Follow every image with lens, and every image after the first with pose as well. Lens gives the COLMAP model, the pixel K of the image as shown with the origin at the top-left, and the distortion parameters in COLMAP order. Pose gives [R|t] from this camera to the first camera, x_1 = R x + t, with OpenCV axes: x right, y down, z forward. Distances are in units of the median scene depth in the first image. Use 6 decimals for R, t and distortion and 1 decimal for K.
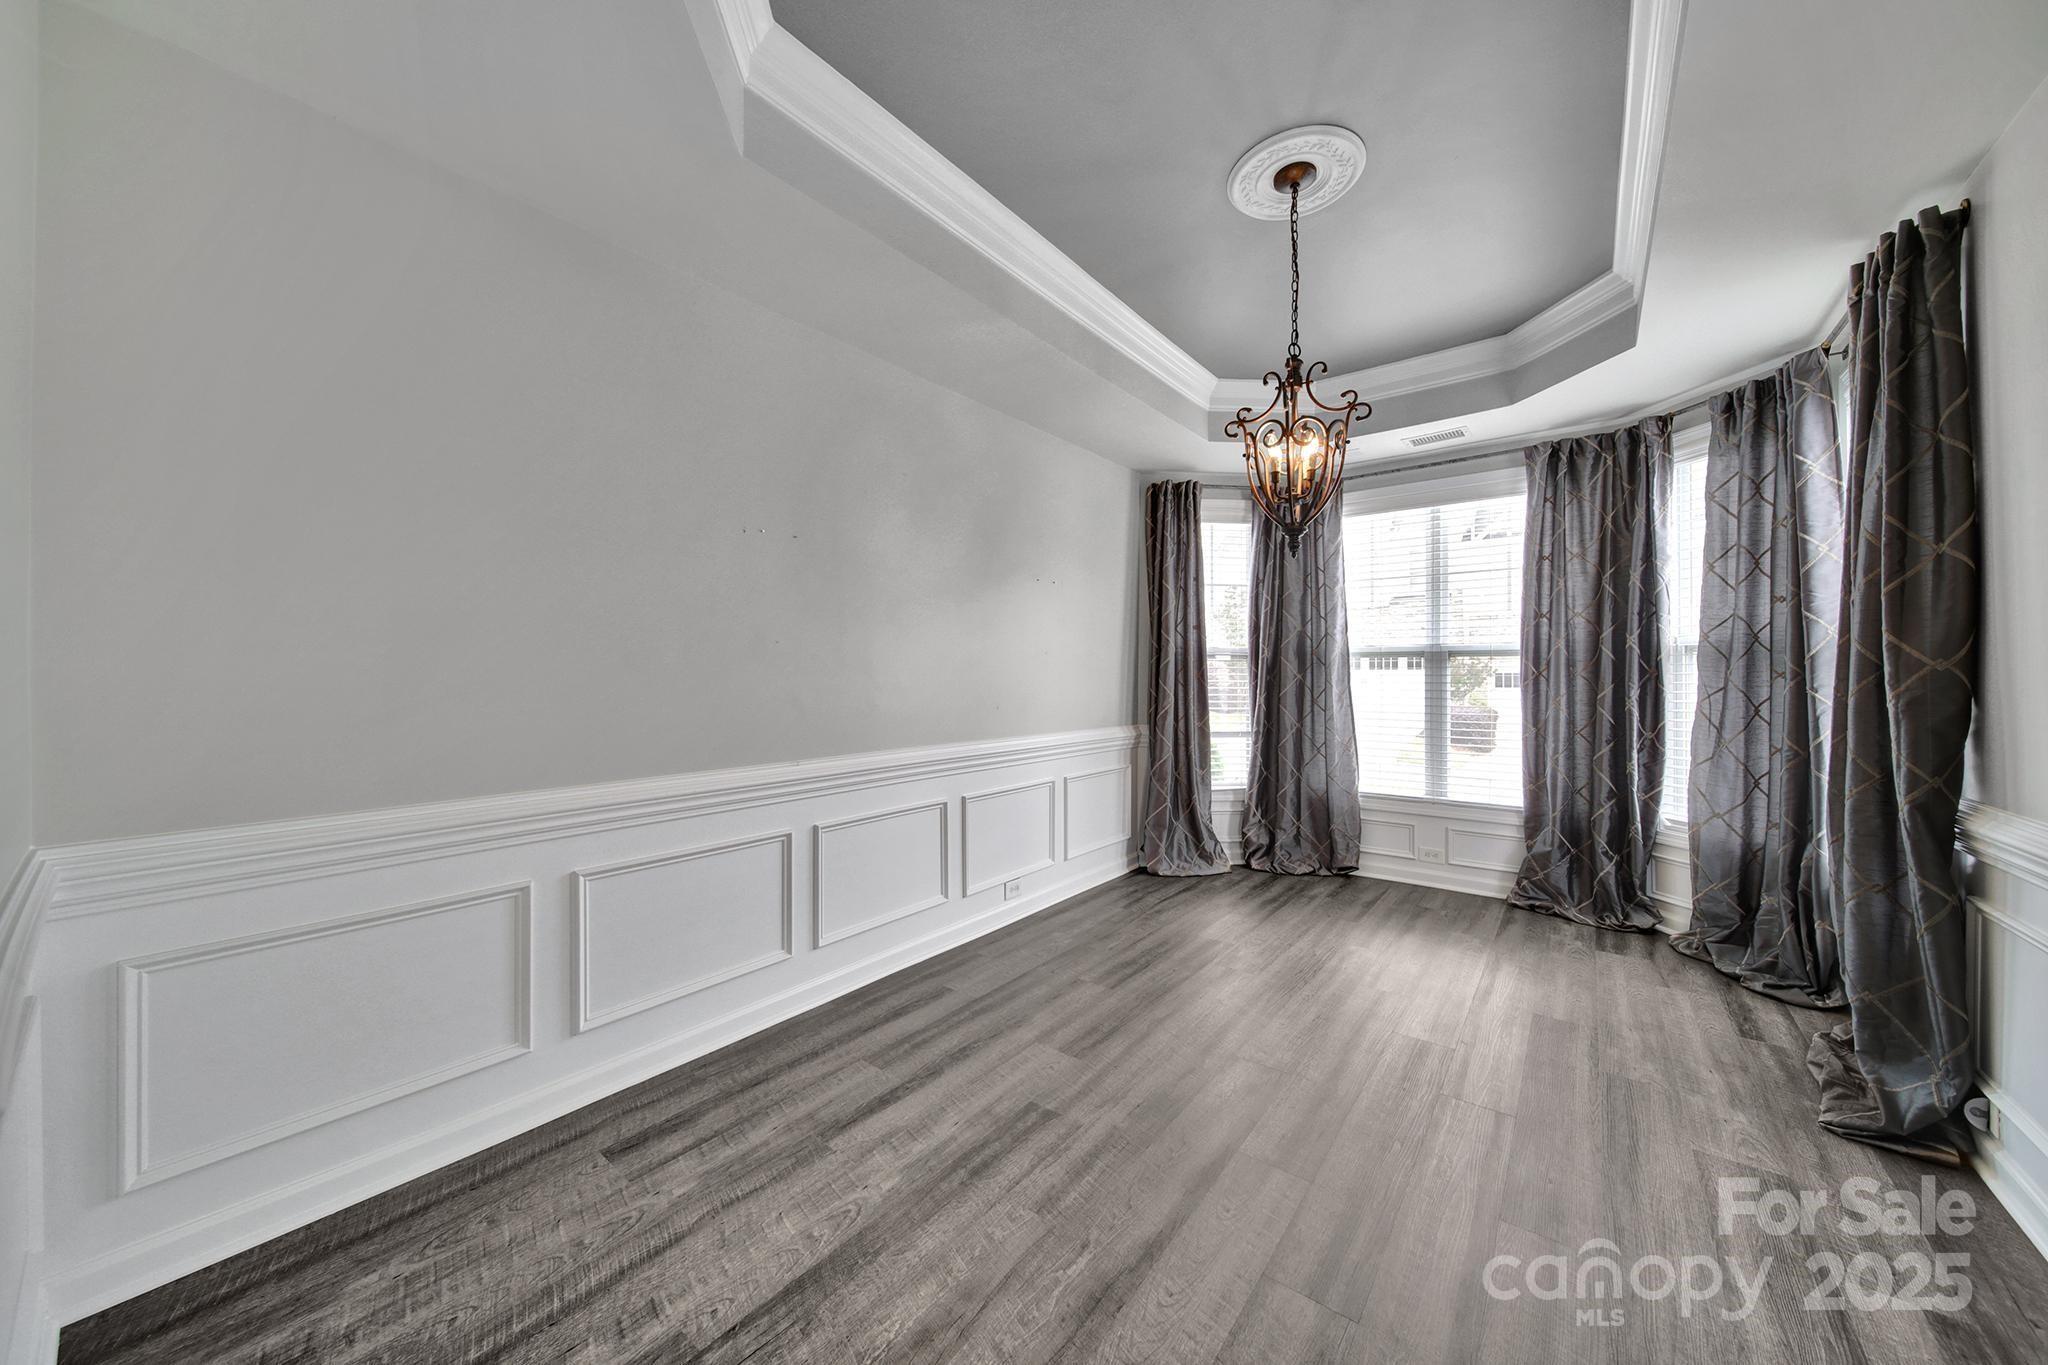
lens RADIAL K [[721.1, 0, 1007.9], [0, 721.1, 670.7], [0, 0, 1]] dist [-0.000596, -0.001746]
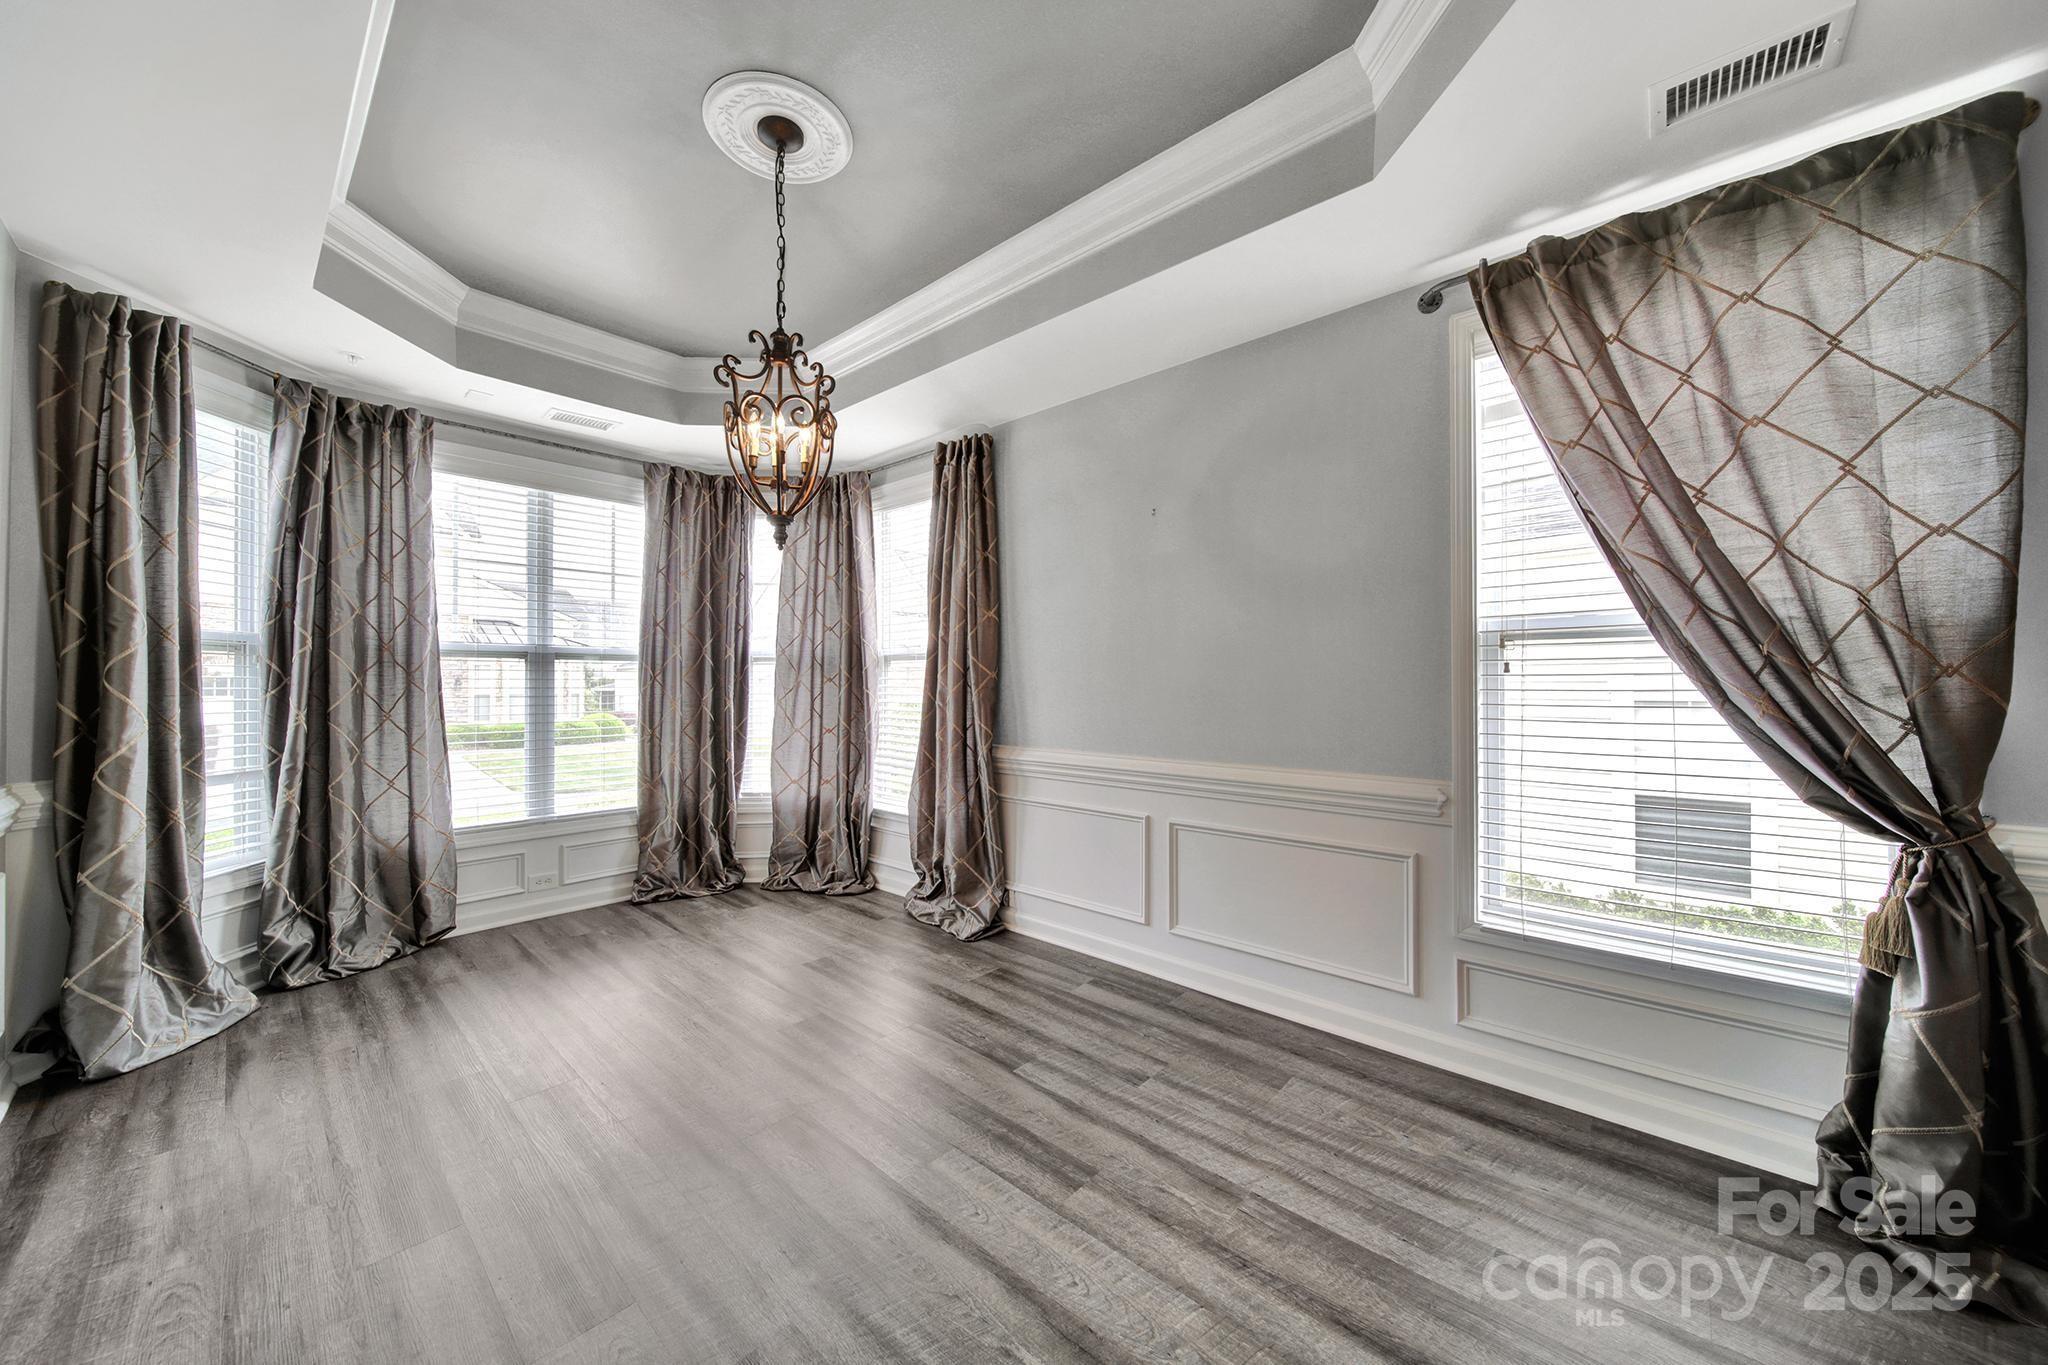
lens RADIAL K [[721.1, 0, 1040.5], [0, 721.1, 675.8], [0, 0, 1]] dist [-0.000596, -0.001746]
pose [[0.038669, 0.007940, 0.999221, -0.297518], [-0.006311, 0.999950, -0.007701, 0.004914], [-0.999232, -0.006009, 0.038718, 0.375720]]
